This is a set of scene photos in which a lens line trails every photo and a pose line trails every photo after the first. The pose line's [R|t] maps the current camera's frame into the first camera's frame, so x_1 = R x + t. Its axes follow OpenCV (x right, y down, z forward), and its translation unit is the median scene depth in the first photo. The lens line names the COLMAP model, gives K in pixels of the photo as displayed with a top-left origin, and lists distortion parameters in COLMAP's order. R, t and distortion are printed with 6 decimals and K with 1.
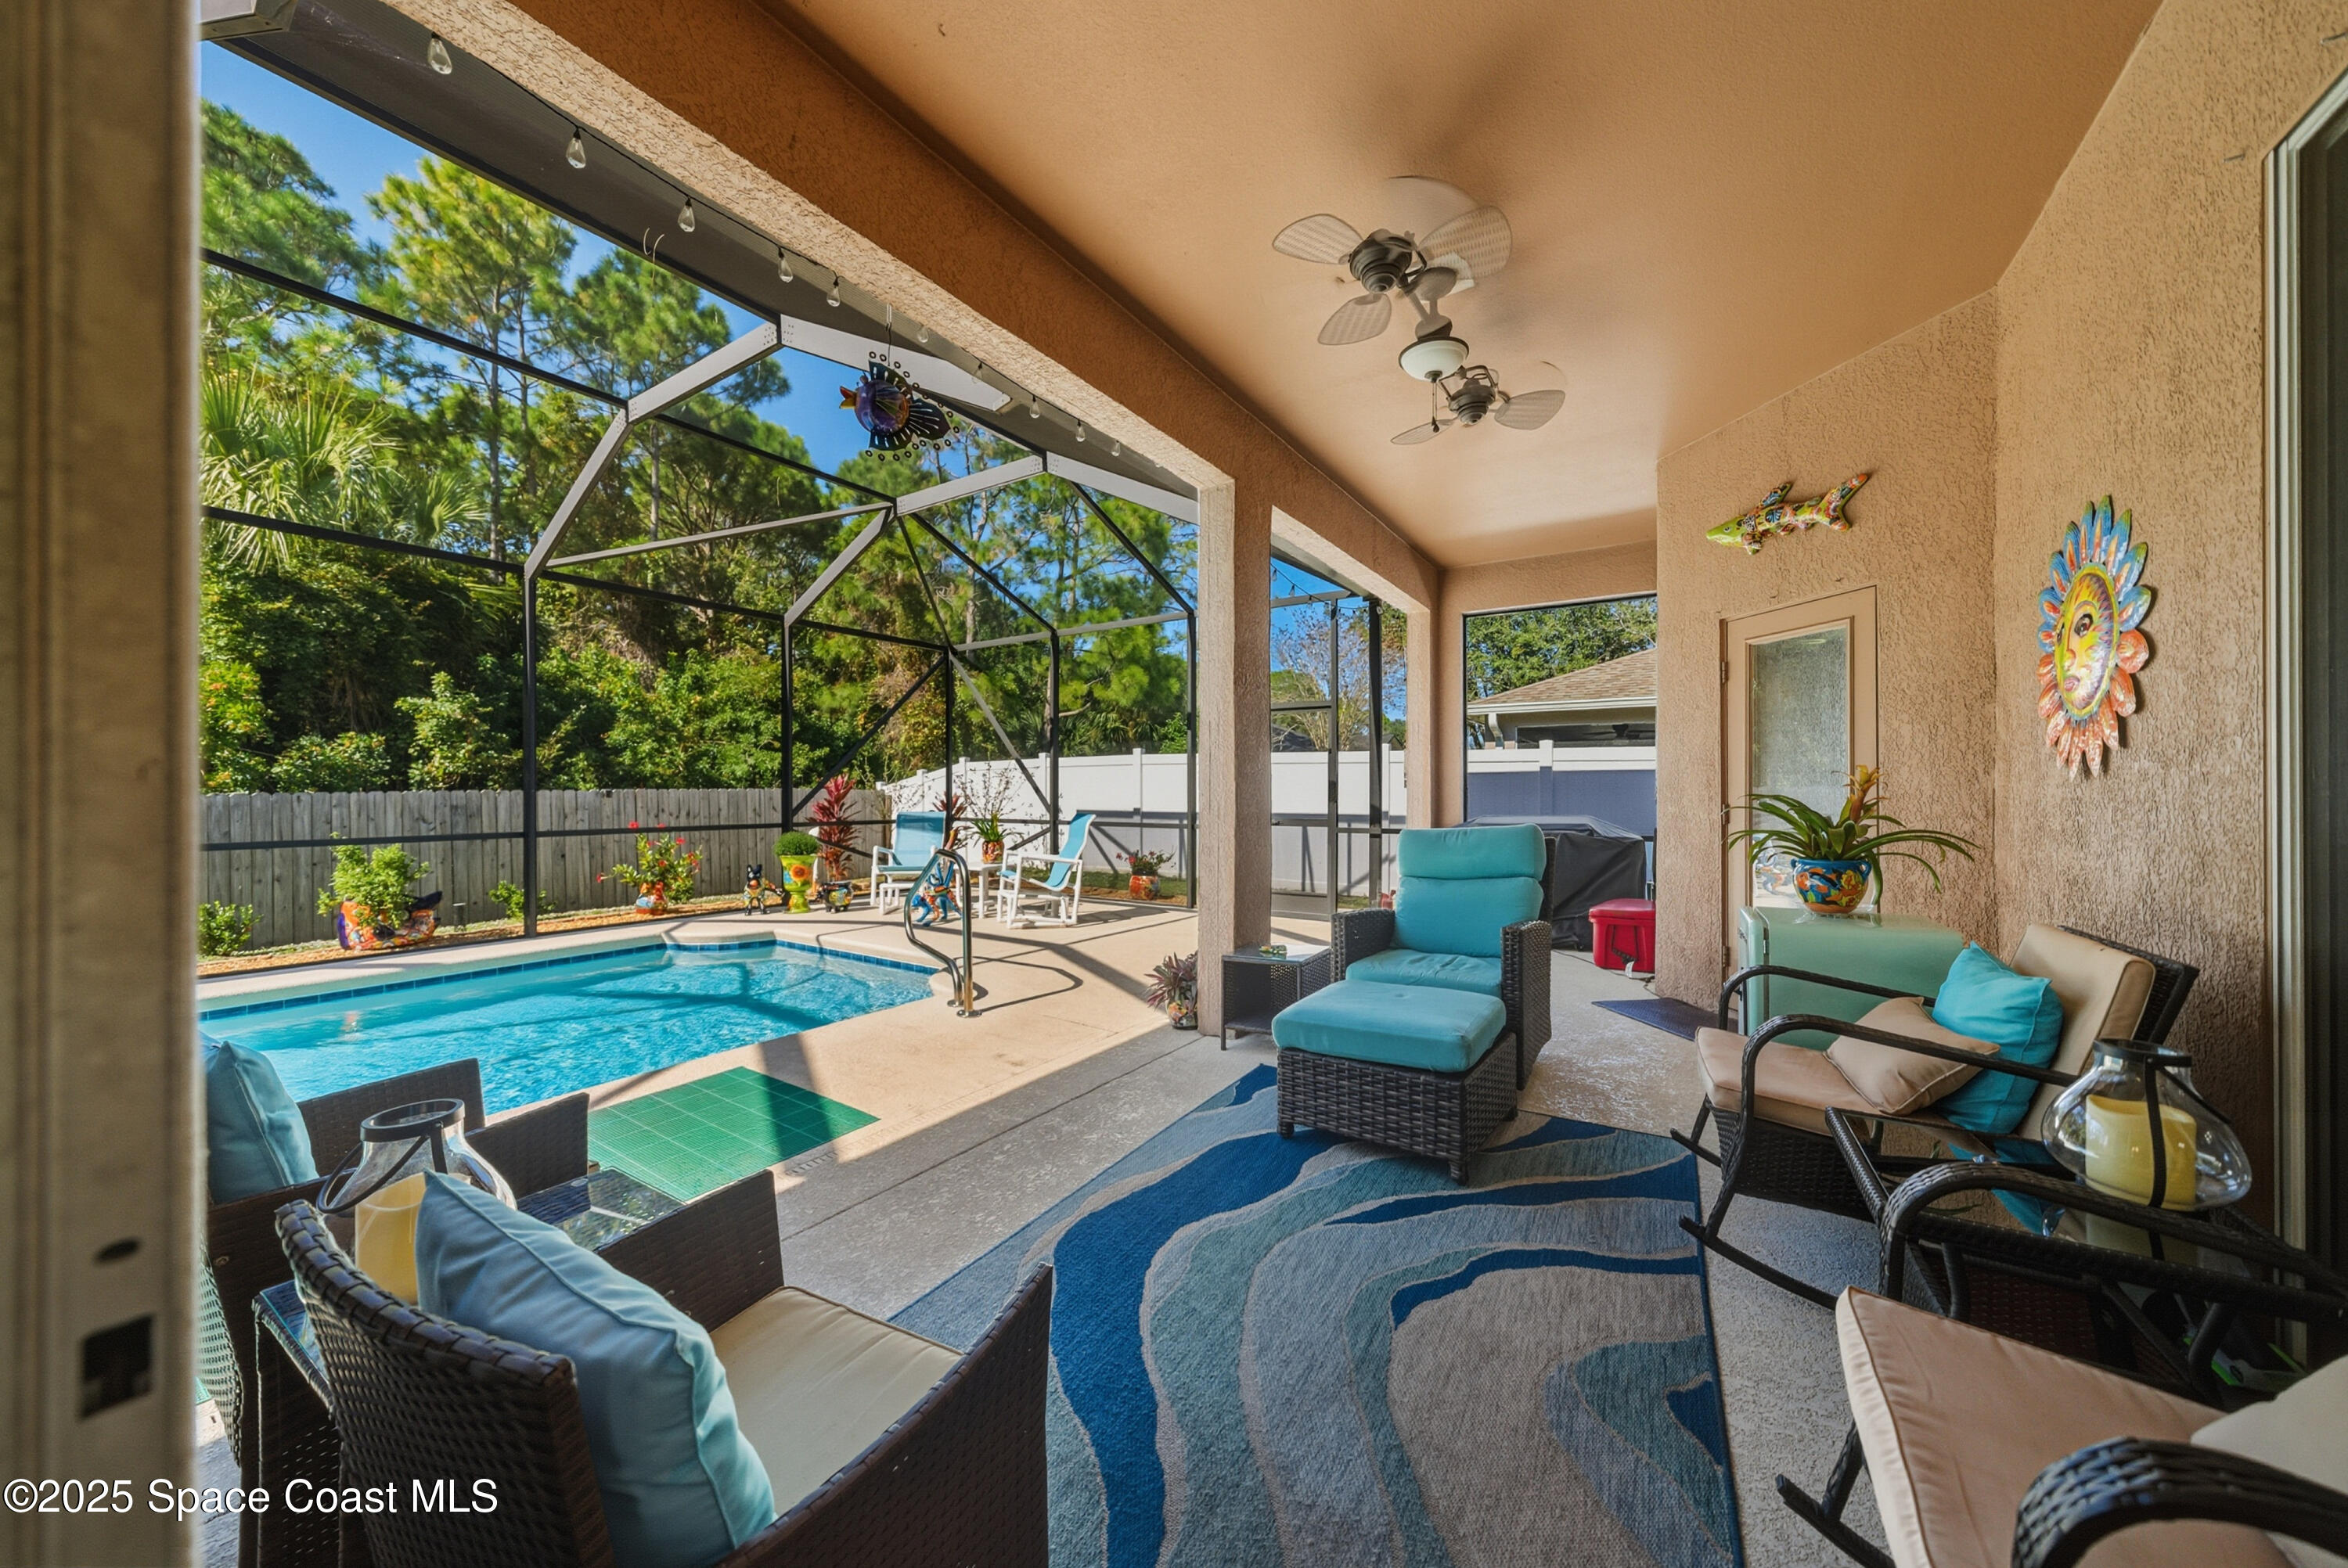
lens RADIAL K [[830.9, 0, 1170.7], [0, 830.9, 782.1], [0, 0, 1]] dist [-0.004022, 0.002009]
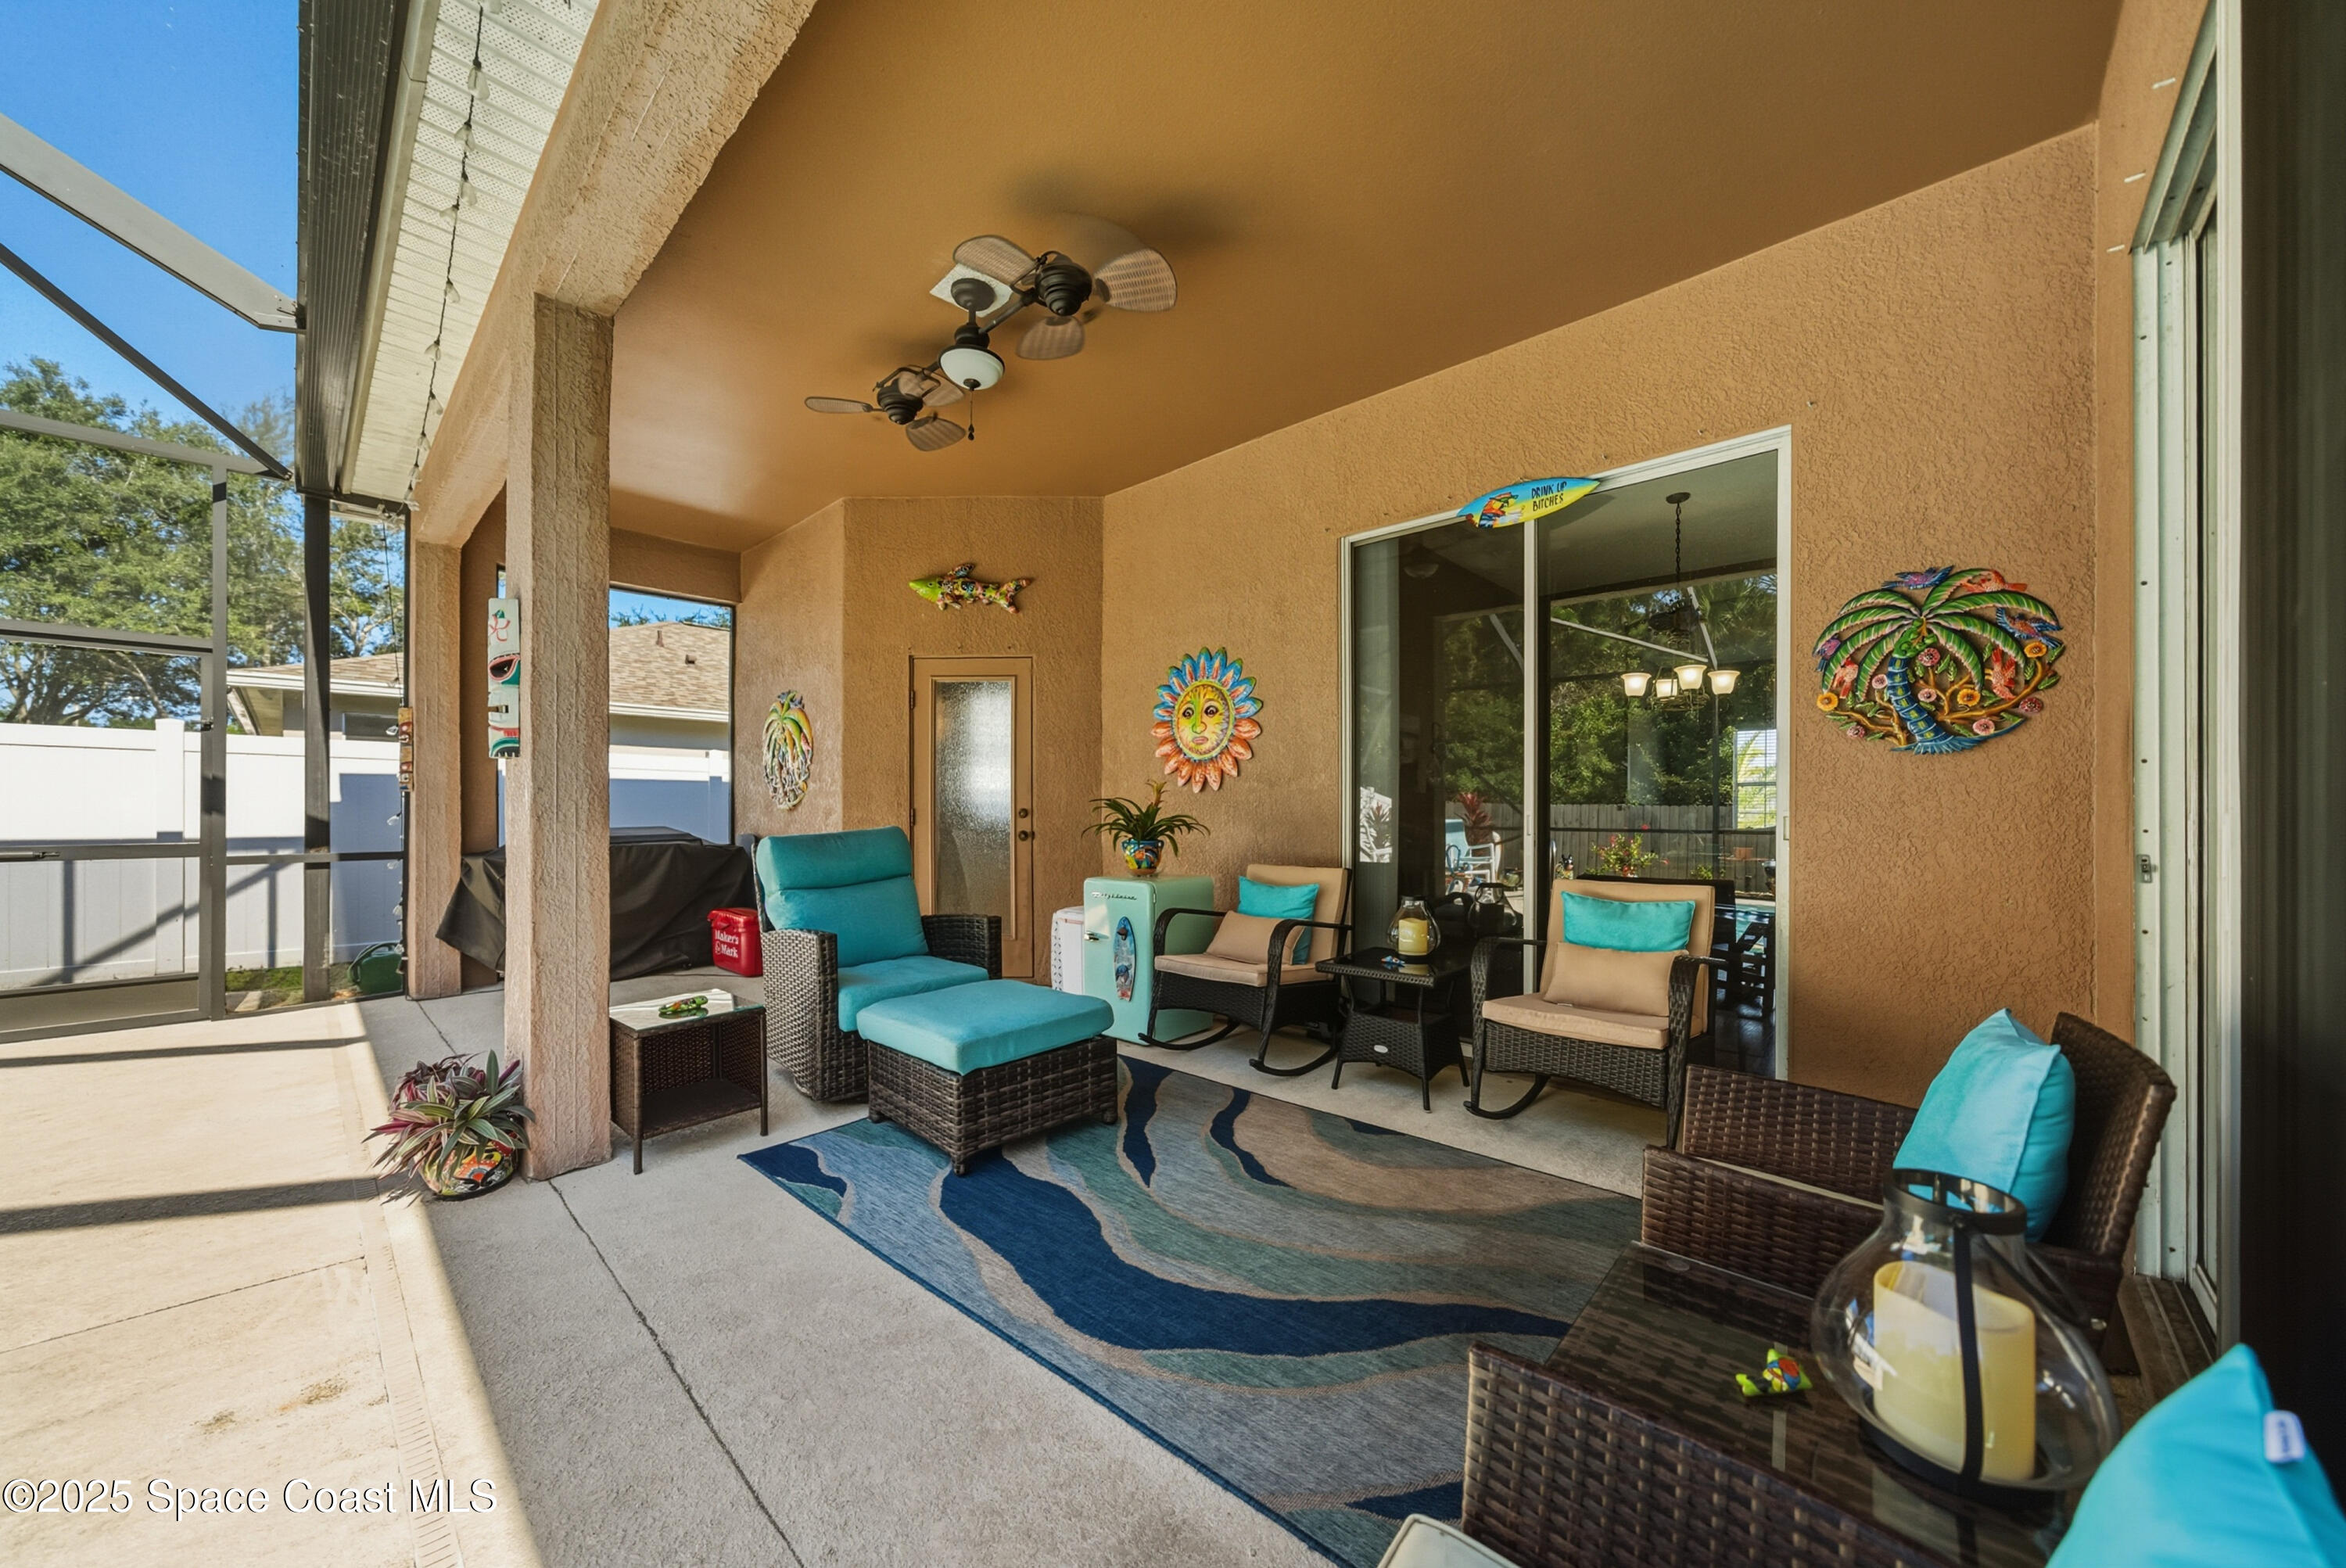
lens RADIAL K [[830.3, 0, 1186.2], [0, 830.3, 807.9], [0, 0, 1]] dist [-0.004022, 0.002009]
pose [[0.183576, -0.002486, 0.983002, -0.446005], [-0.010905, 0.999930, 0.004565, 0.015122], [-0.982945, -0.011558, 0.183536, 0.384451]]
